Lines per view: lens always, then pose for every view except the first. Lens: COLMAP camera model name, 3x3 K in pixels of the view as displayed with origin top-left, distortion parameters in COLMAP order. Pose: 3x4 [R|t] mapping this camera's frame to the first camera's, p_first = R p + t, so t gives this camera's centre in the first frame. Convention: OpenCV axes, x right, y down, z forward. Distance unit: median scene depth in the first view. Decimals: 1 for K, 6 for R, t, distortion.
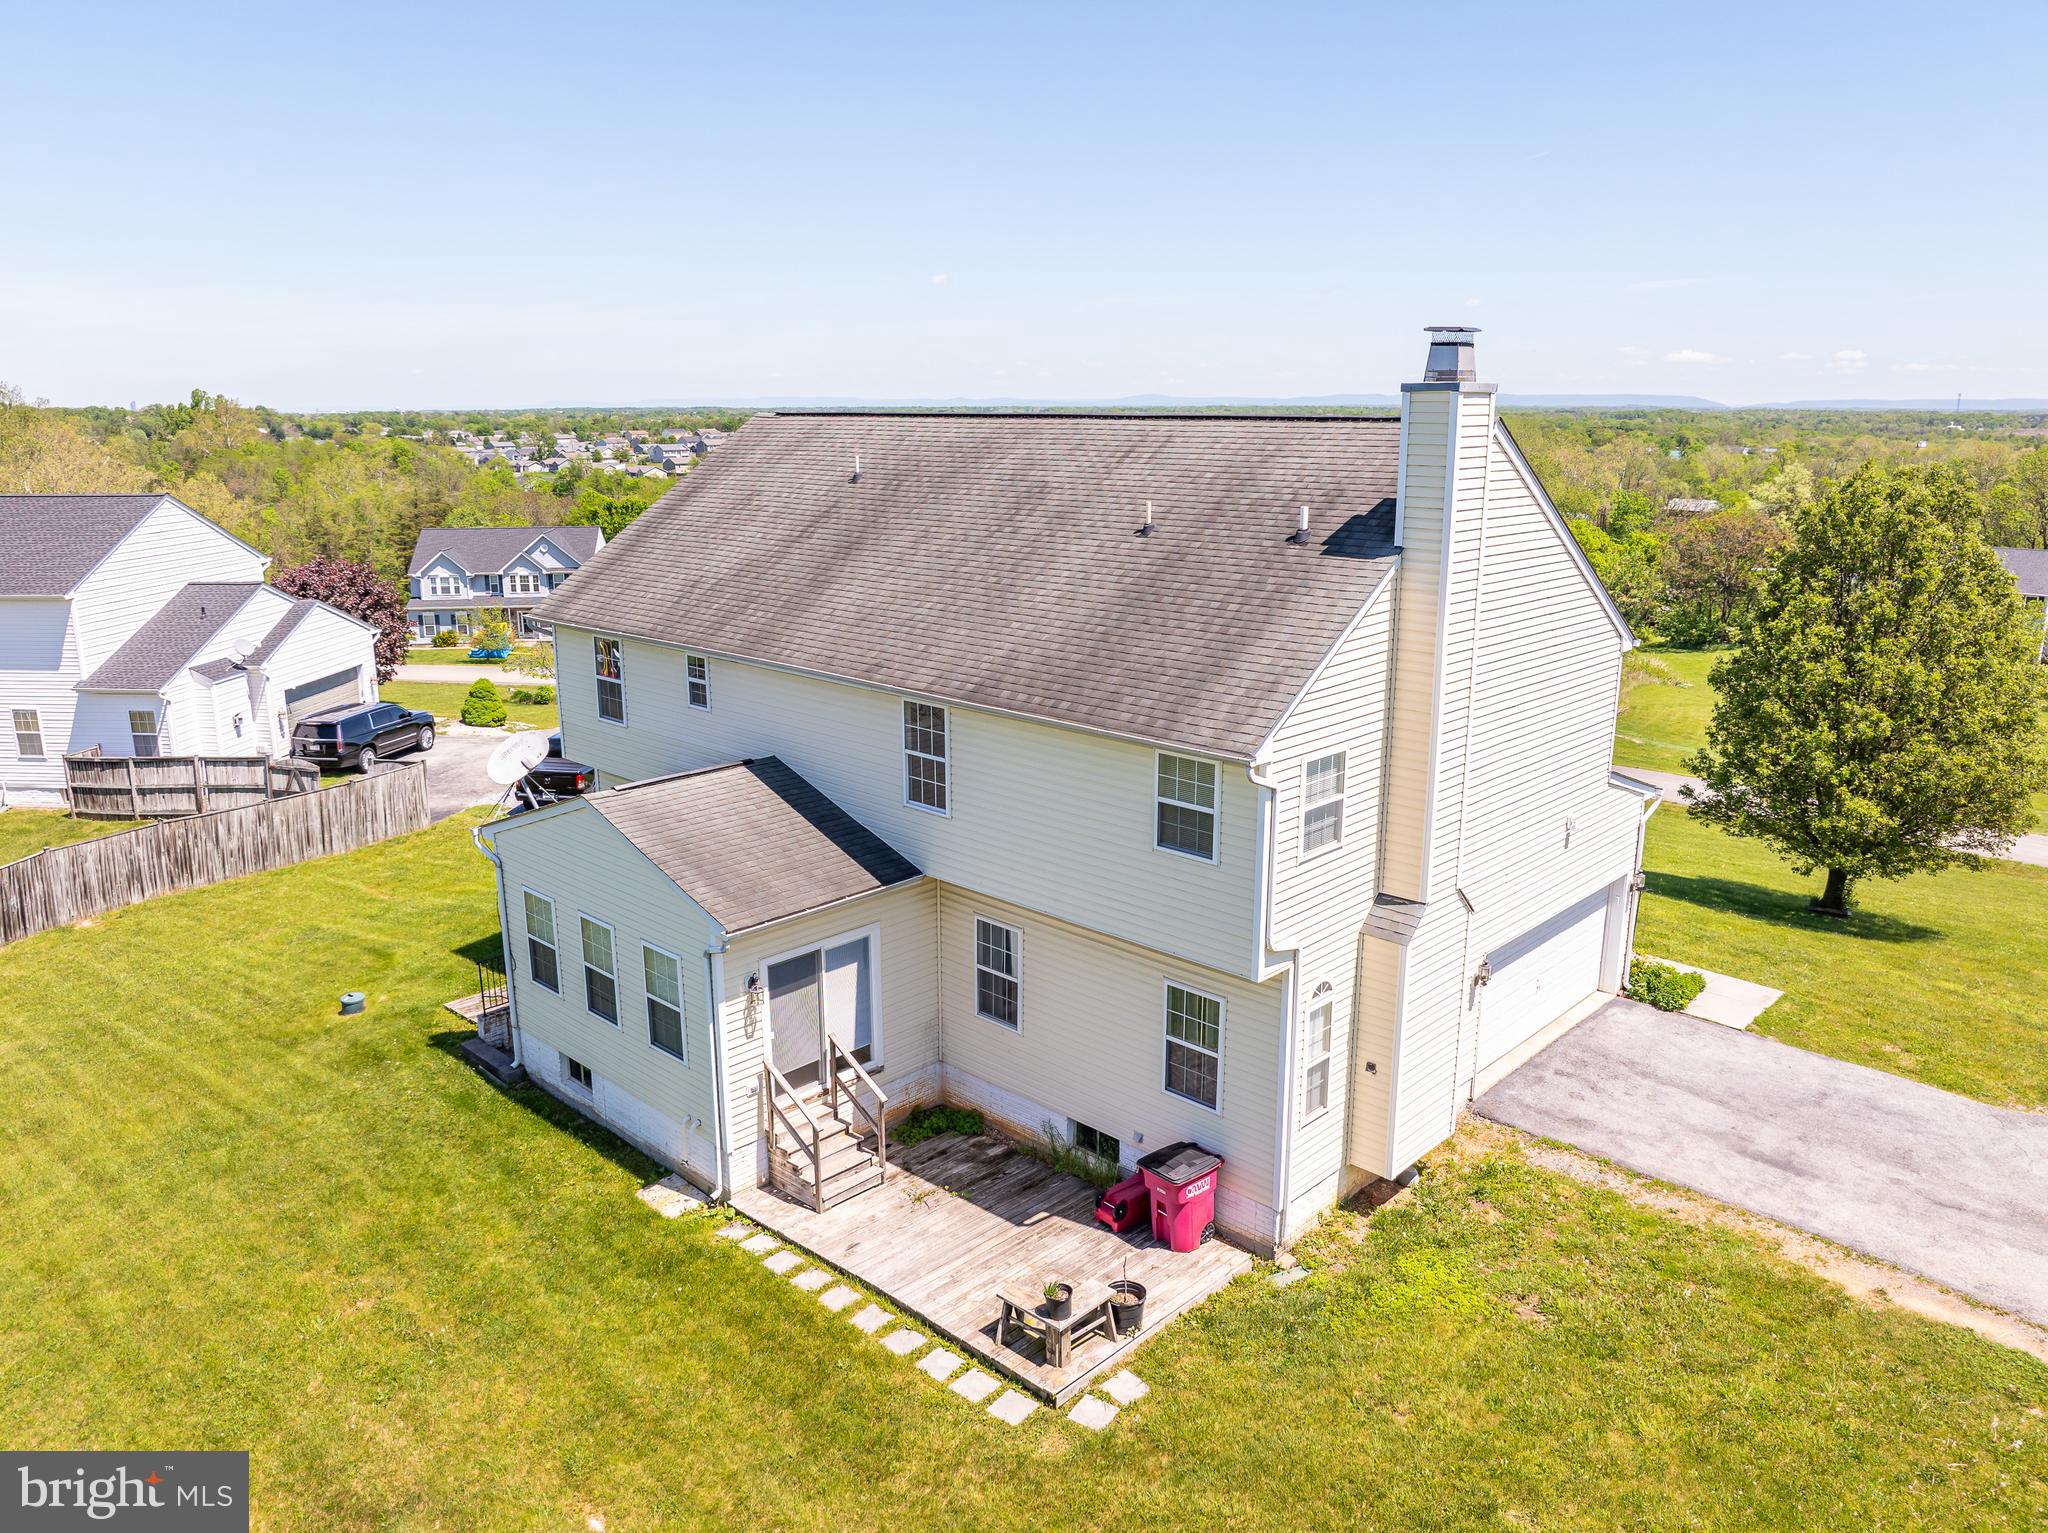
lens RADIAL K [[1442.2, 0, 1024.0], [0, 1442.2, 766.5], [0, 0, 1]] dist [-0.000501, -0.001222]
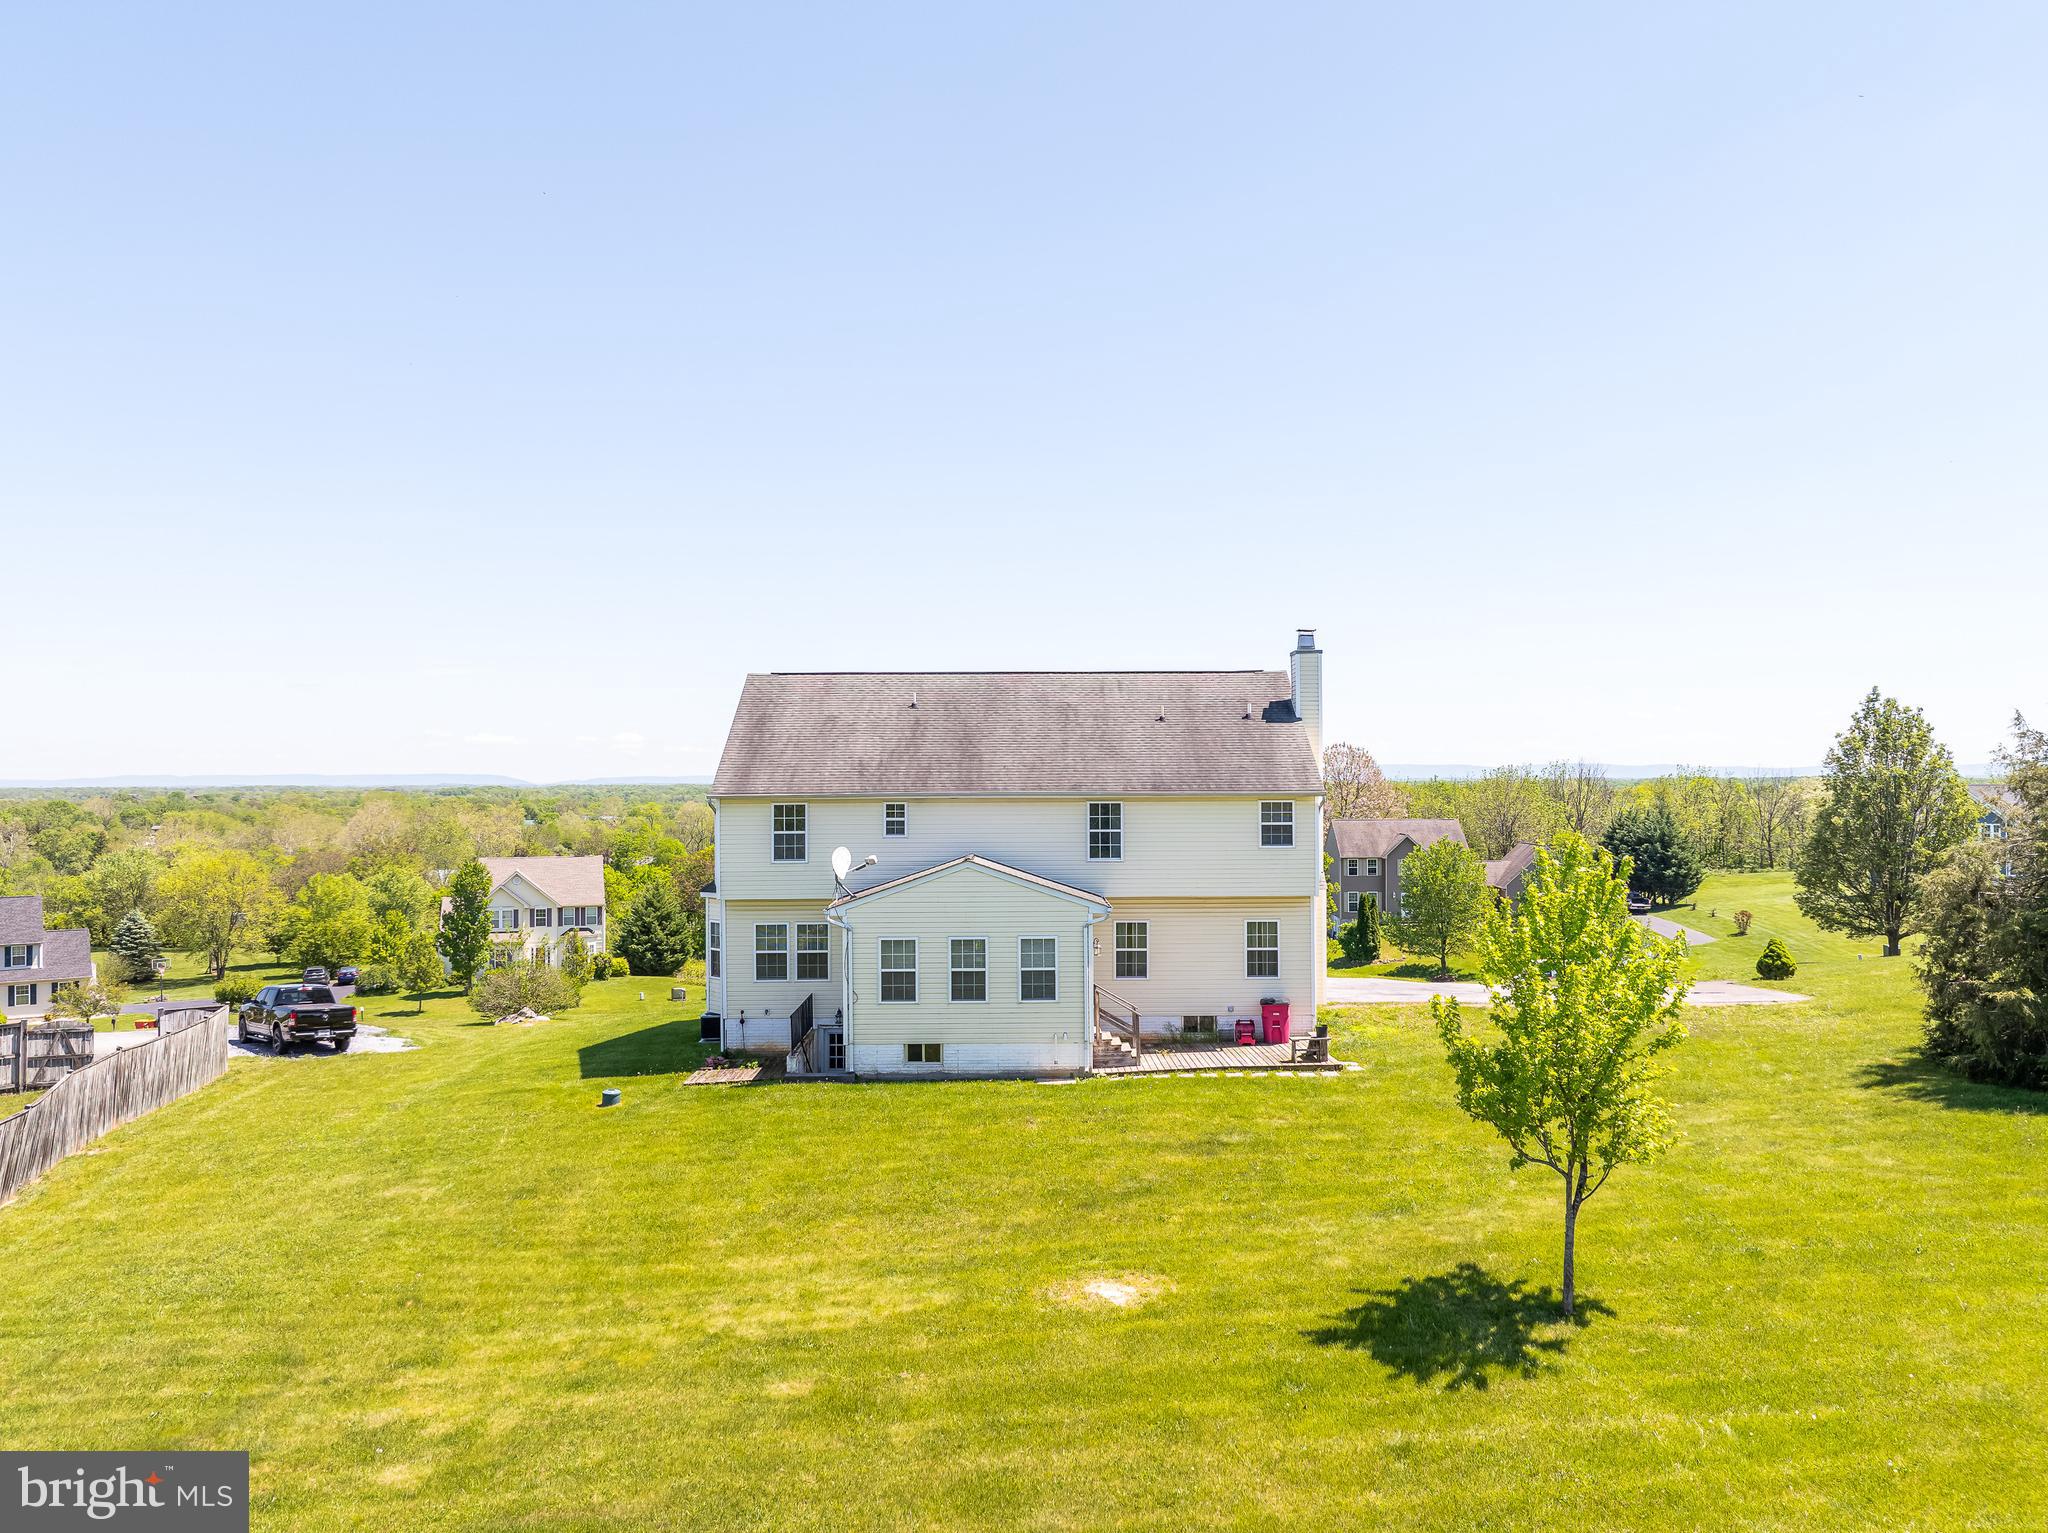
lens RADIAL K [[1442.2, 0, 1024.0], [0, 1442.2, 766.5], [0, 0, 1]] dist [-0.000501, -0.001222]
pose [[0.724708, 0.005219, 0.689036, -1.454244], [0.171027, 0.967317, -0.187209, 0.248230], [-0.667493, 0.253516, 0.700130, -0.283862]]
